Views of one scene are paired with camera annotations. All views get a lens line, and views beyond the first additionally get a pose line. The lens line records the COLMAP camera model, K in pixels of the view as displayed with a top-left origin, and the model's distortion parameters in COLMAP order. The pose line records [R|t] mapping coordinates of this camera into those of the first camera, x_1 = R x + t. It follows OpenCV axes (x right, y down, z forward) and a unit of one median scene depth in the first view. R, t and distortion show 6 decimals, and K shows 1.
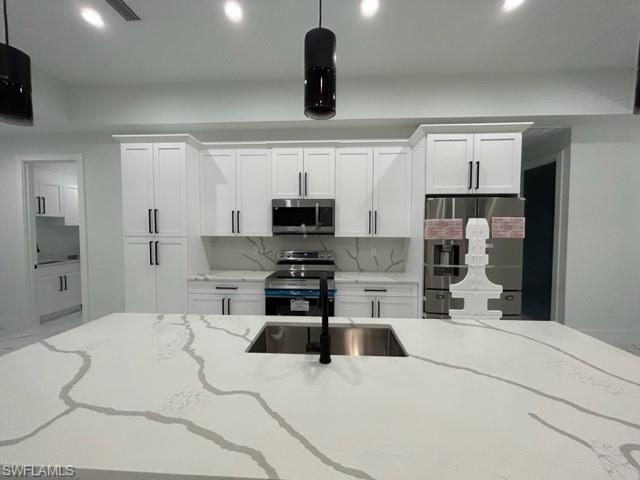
lens RADIAL K [[258.7, 0, 321.3], [0, 258.7, 239.1], [0, 0, 1]] dist [-0.000275, 0.000026]
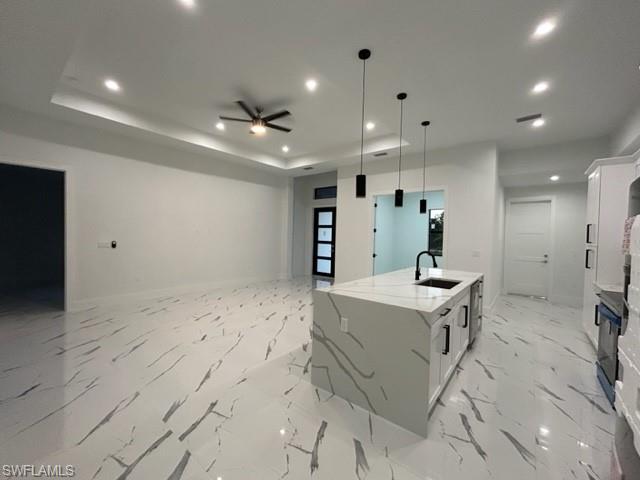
lens RADIAL K [[260.5, 0, 321.3], [0, 260.5, 239.4], [0, 0, 1]] dist [0.000603, 0.000227]
pose [[-0.585269, -0.002232, -0.810836, 1.151511], [-0.060907, 0.997292, 0.041218, -0.013814], [0.808548, 0.073509, -0.583820, 0.683196]]
